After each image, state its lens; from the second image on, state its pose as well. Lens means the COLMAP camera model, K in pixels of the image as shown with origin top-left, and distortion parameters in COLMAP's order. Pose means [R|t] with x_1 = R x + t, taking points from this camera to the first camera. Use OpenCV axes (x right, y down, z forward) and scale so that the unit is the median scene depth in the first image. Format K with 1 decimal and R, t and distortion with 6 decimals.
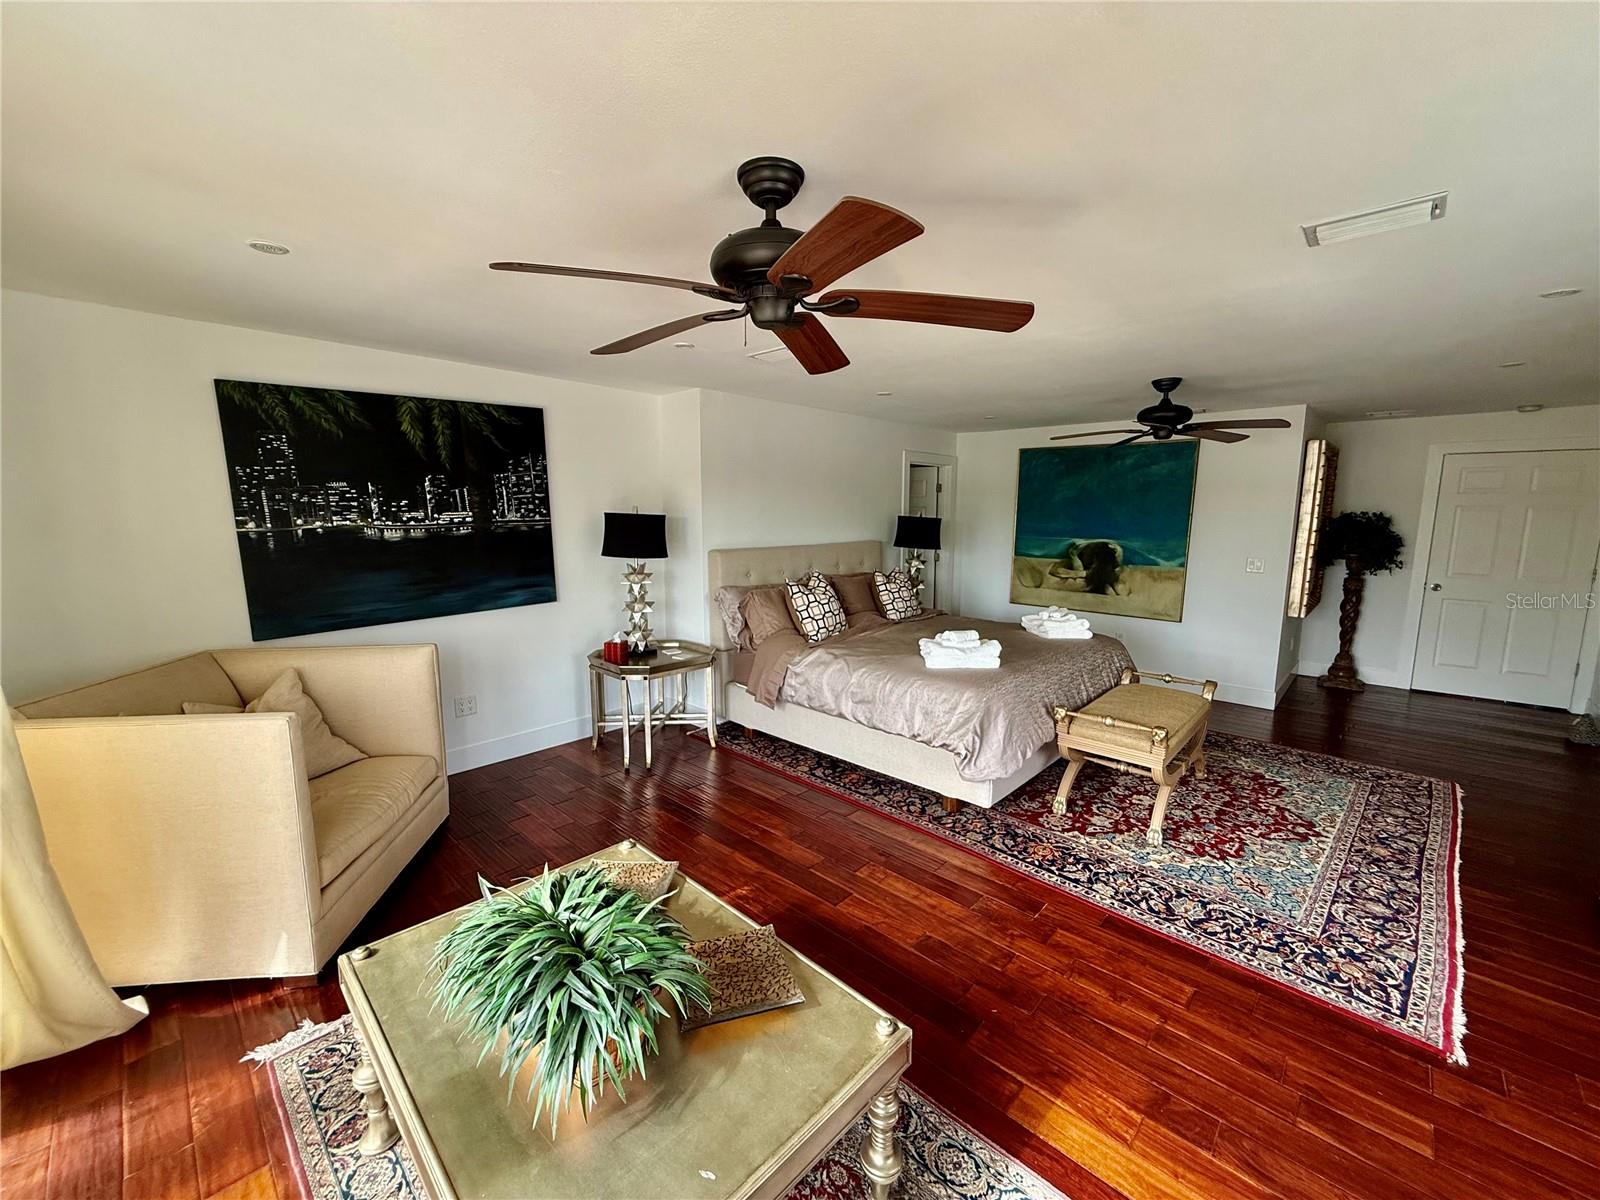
lens RADIAL K [[636.7, 0, 790.1], [0, 636.7, 601.7], [0, 0, 1]] dist [-0.001033, 0.000665]
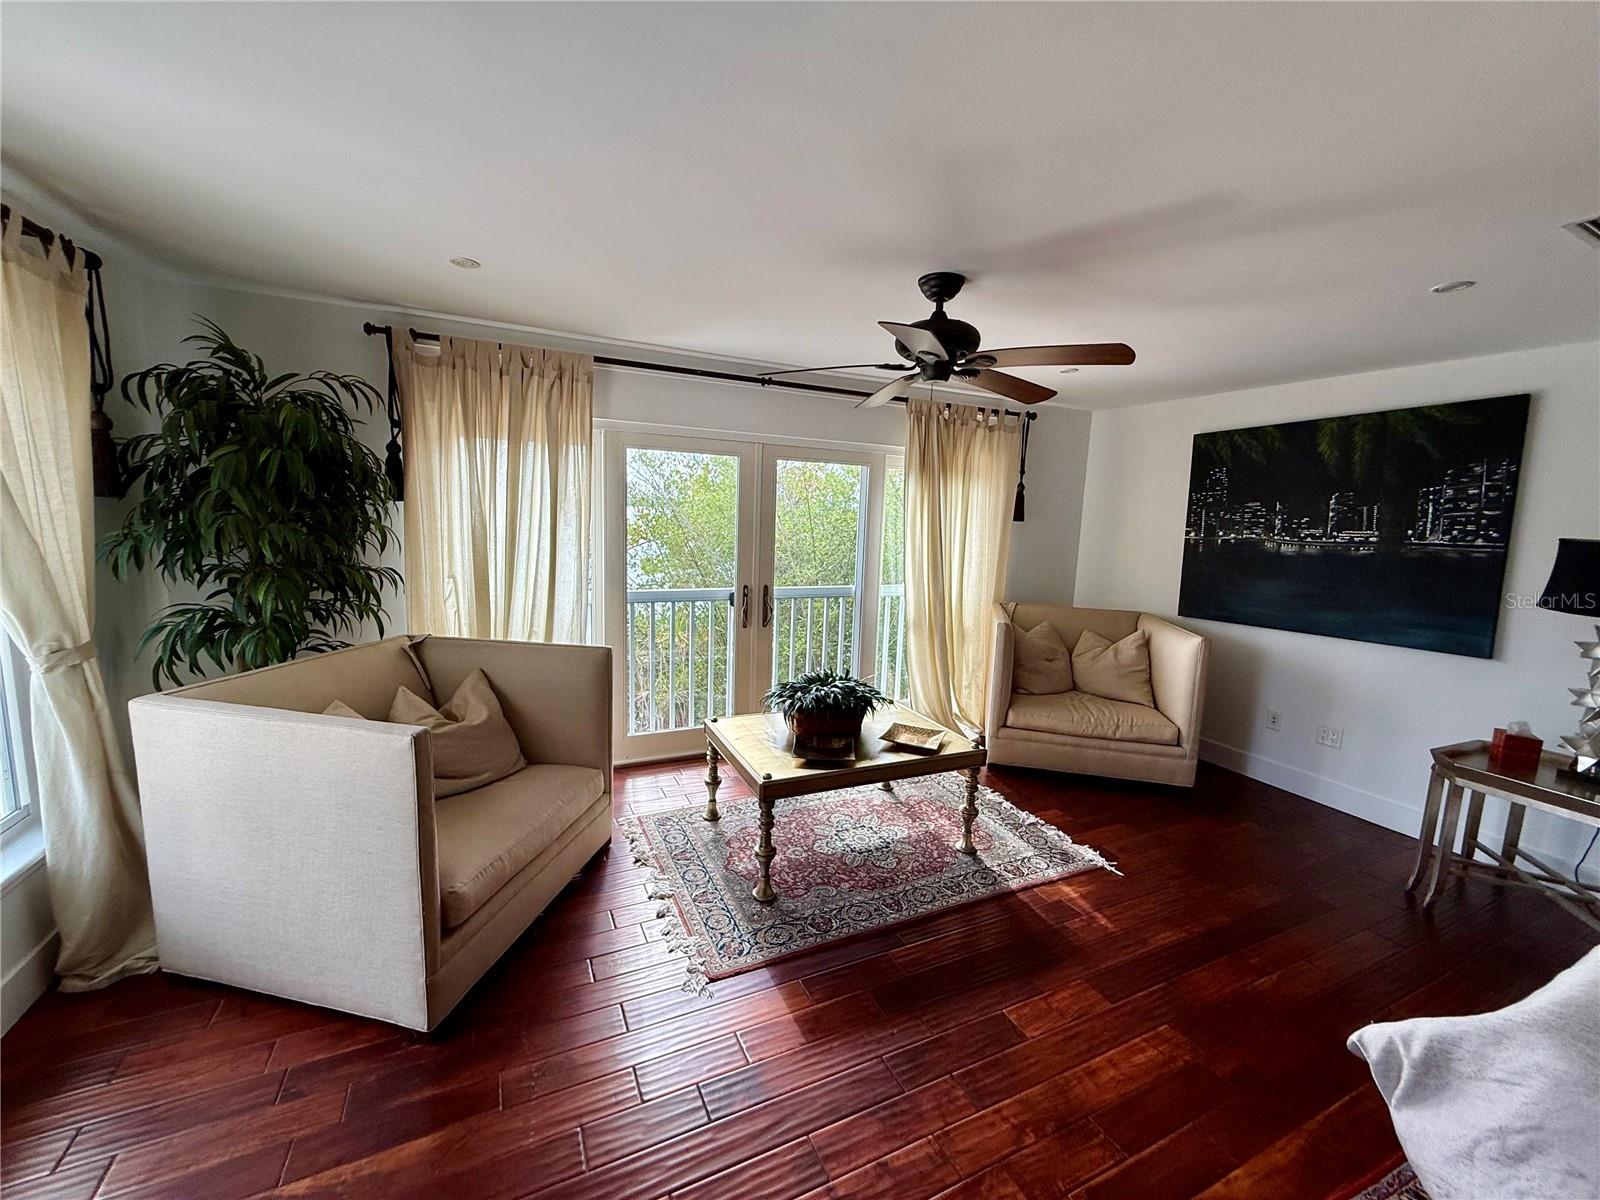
lens RADIAL K [[636.7, 0, 798.4], [0, 636.7, 596.1], [0, 0, 1]] dist [-0.001033, 0.000665]
pose [[-0.355629, 0.104910, -0.928721, 0.722382], [-0.173834, 0.968917, 0.176015, -0.076745], [0.918319, 0.224039, -0.326338, 0.631495]]
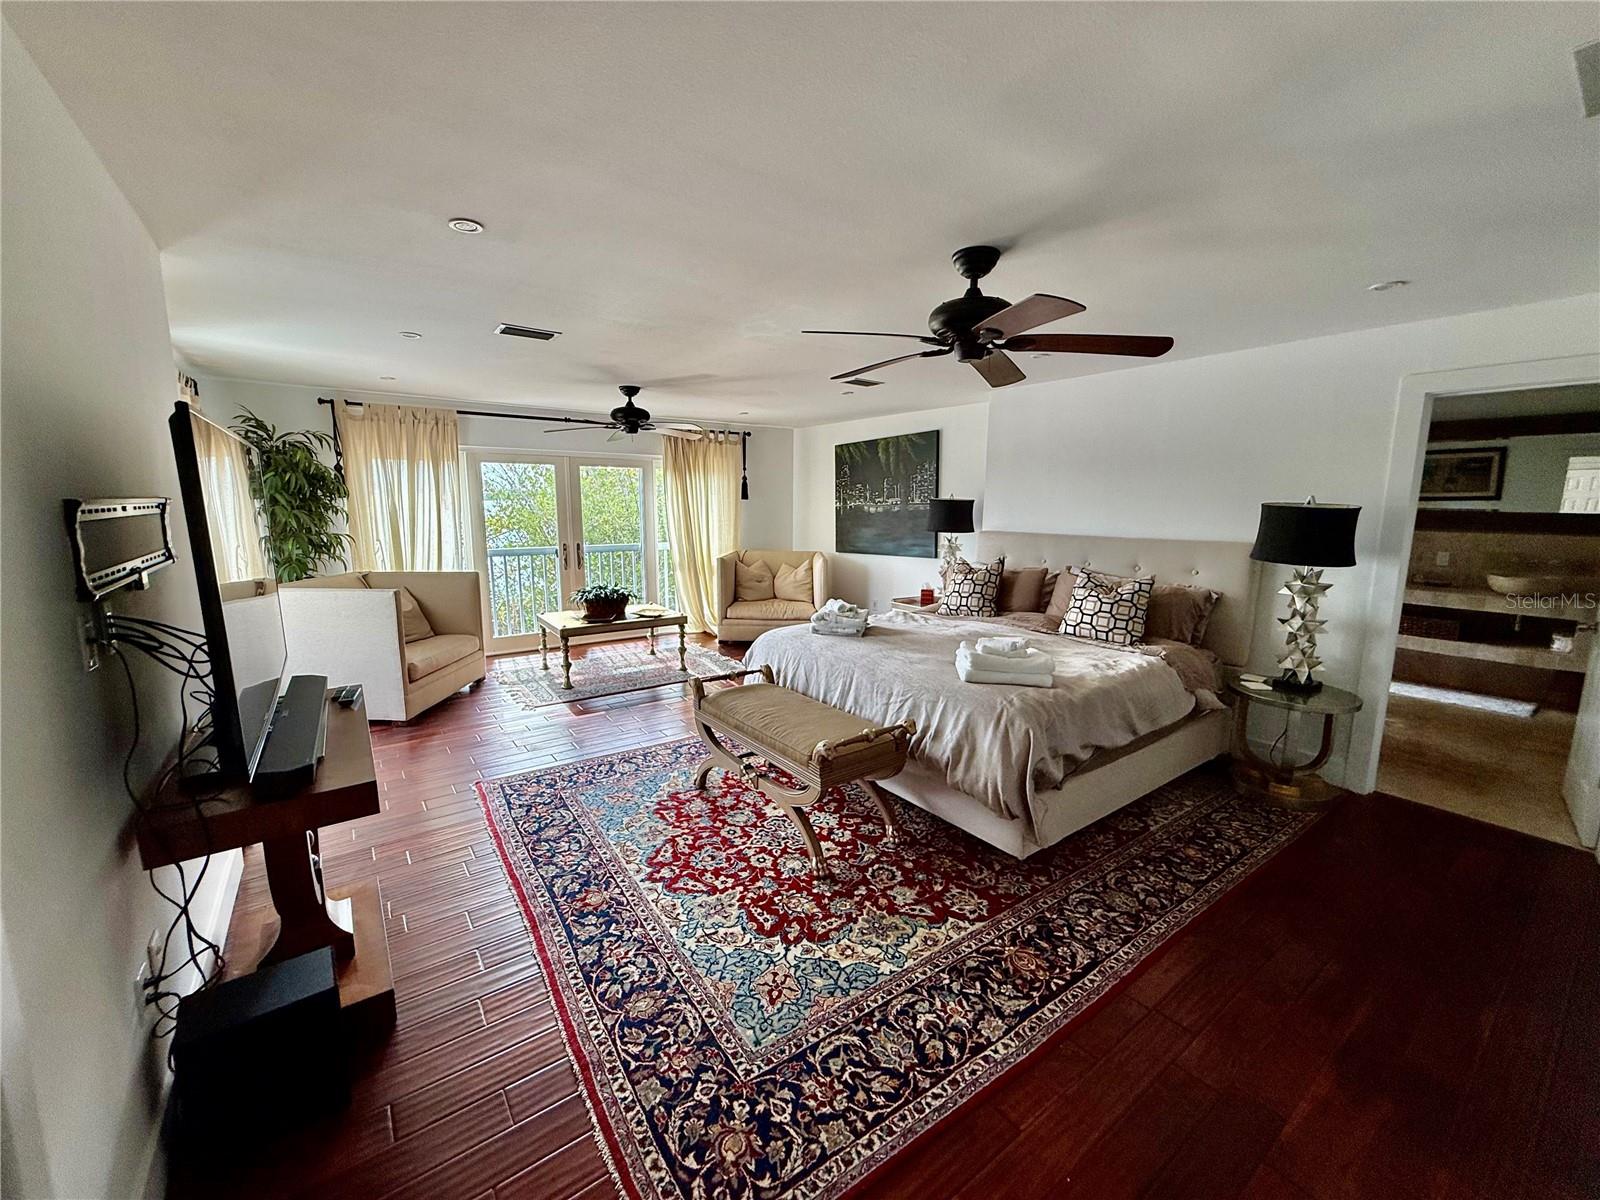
lens RADIAL K [[636.7, 0, 798.5], [0, 636.7, 596.8], [0, 0, 1]] dist [-0.001033, 0.000665]
pose [[-0.175112, 0.140537, -0.974467, 1.453546], [-0.149977, 0.974401, 0.167479, -0.144728], [0.973058, 0.175475, -0.149552, 1.170687]]
